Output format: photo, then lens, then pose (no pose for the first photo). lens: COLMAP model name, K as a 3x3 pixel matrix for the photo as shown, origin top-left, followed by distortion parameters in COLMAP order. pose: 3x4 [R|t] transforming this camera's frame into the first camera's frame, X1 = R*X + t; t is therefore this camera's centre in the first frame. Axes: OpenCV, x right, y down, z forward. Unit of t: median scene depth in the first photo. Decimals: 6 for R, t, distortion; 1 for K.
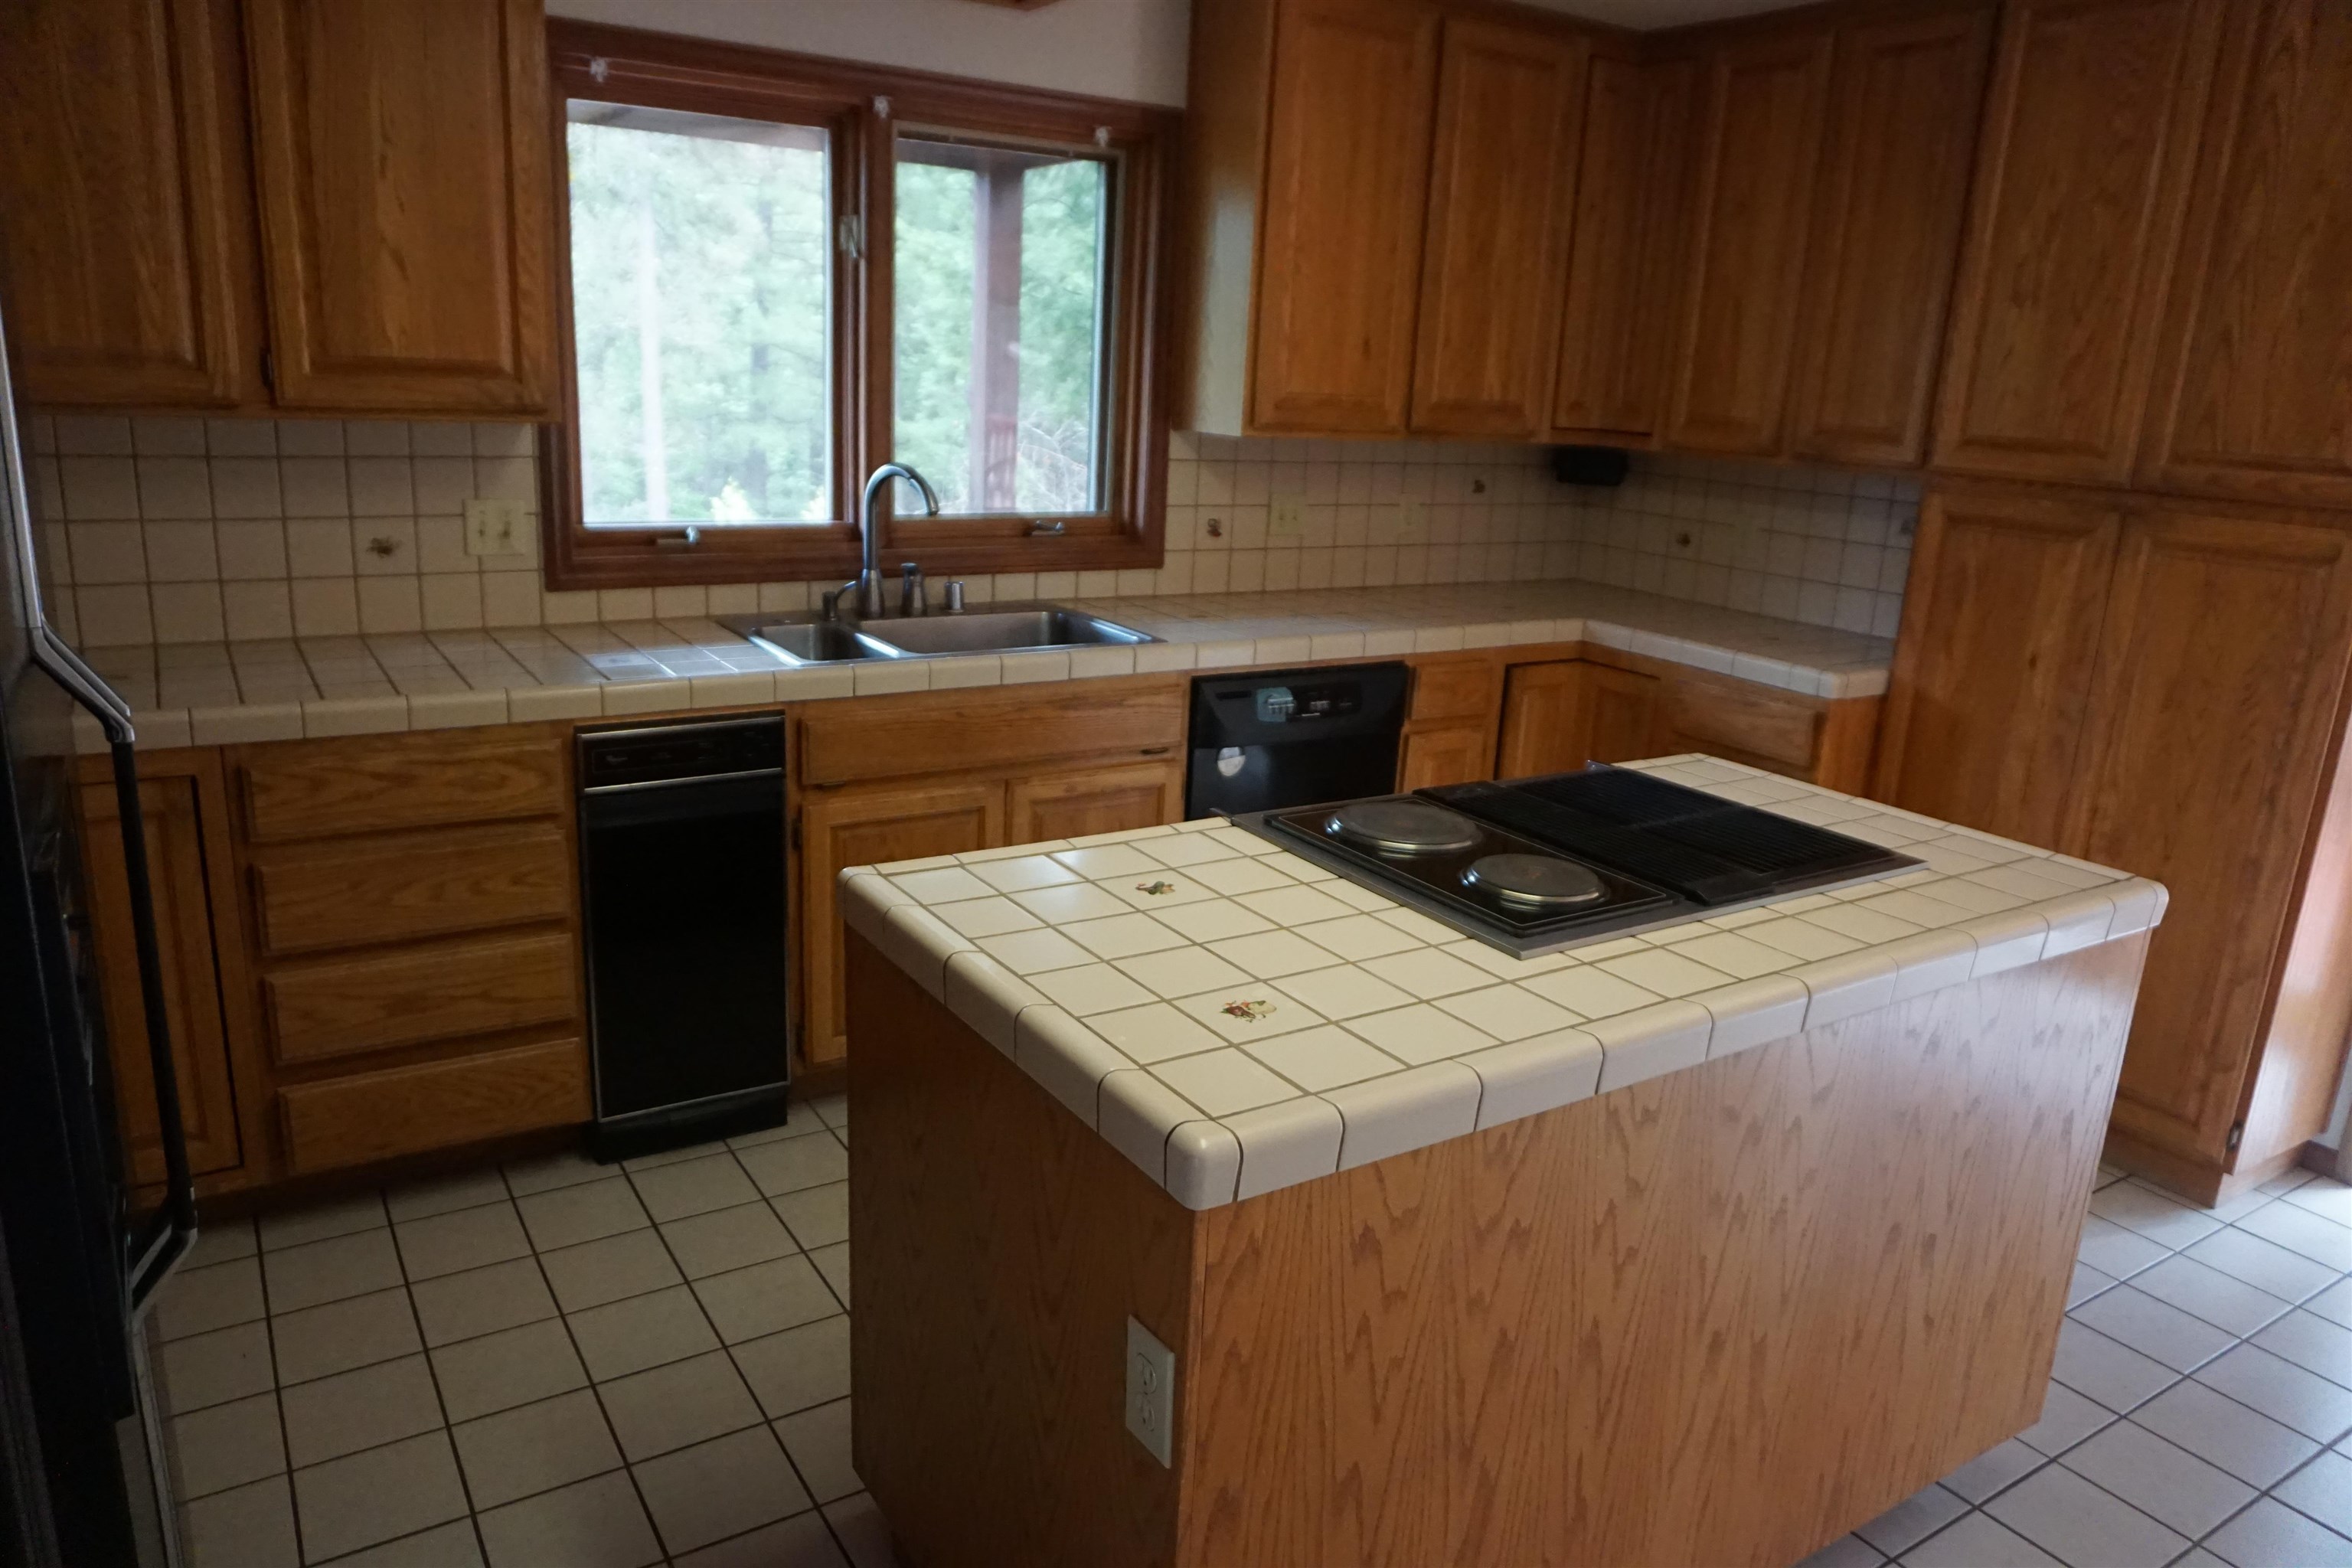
lens RADIAL K [[1573.5, 0, 1174.2], [0, 1573.5, 784.9], [0, 0, 1]] dist [-0.063260, 0.020672]
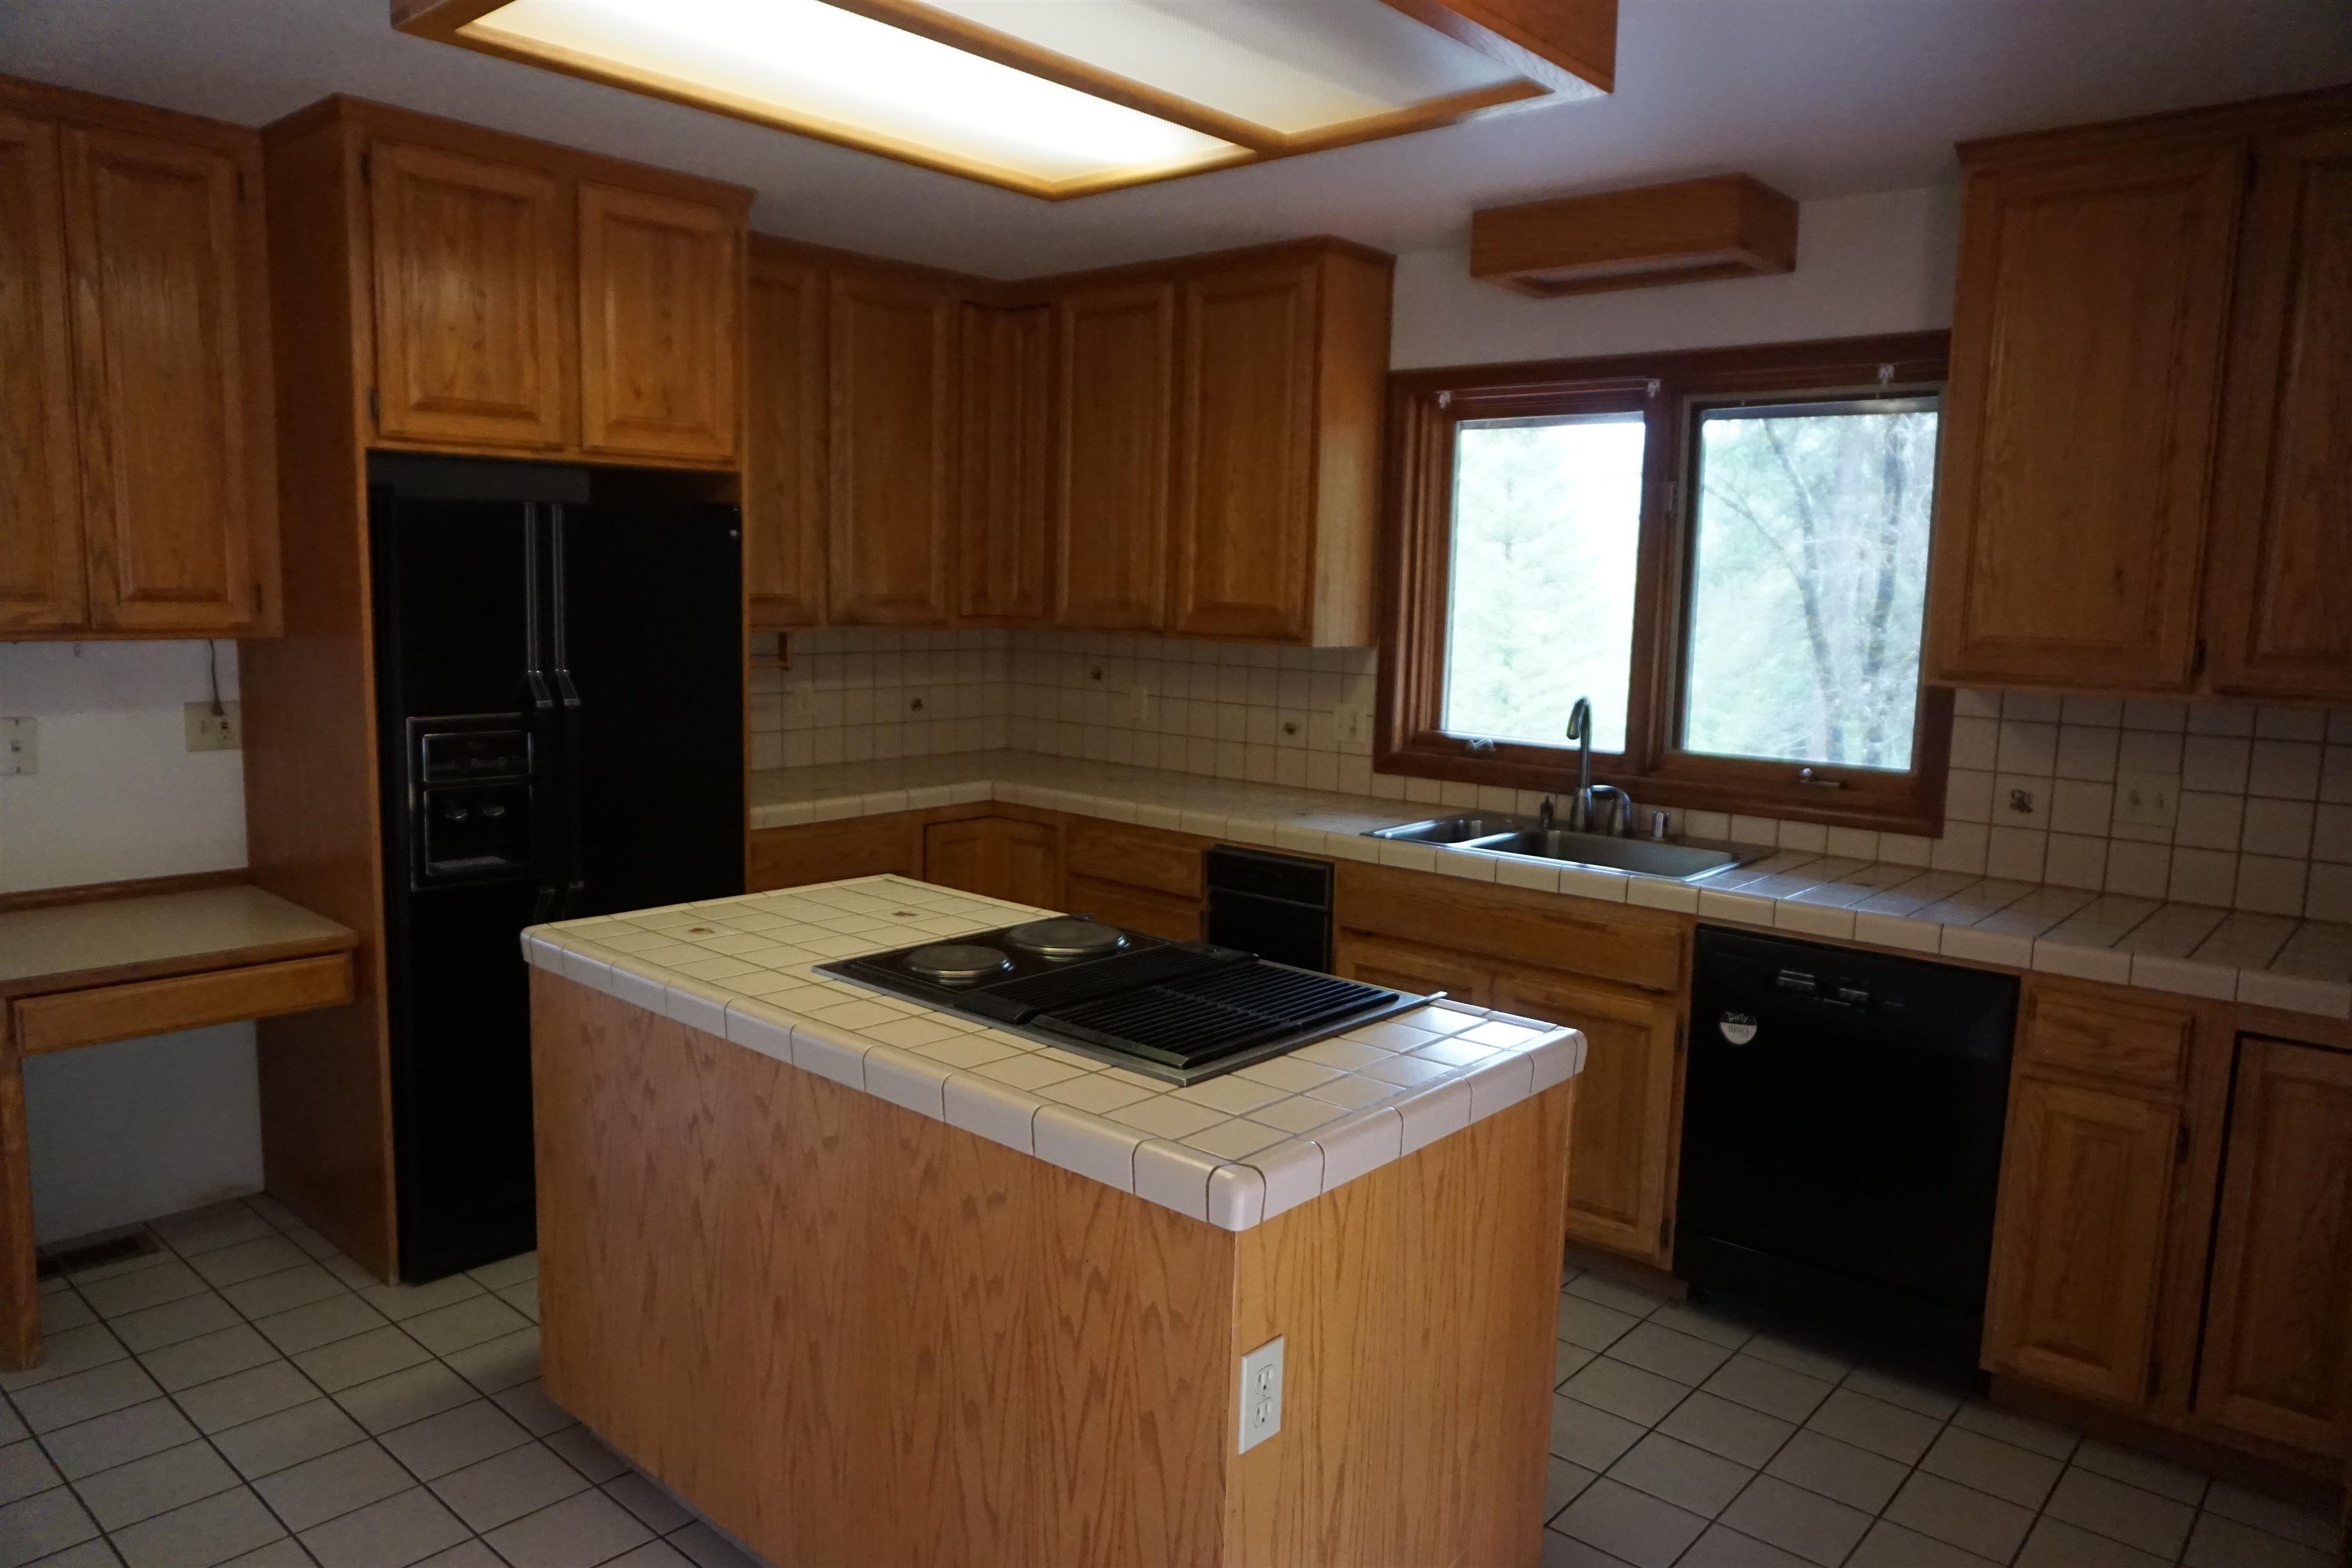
lens RADIAL K [[1573.5, 0, 1174.7], [0, 1573.5, 783.3], [0, 0, 1]] dist [-0.063260, 0.020672]
pose [[0.267069, 0.079696, -0.960376, 0.875850], [-0.260517, 0.965439, 0.007669, -0.079607], [0.927796, 0.248146, 0.278601, 0.452651]]
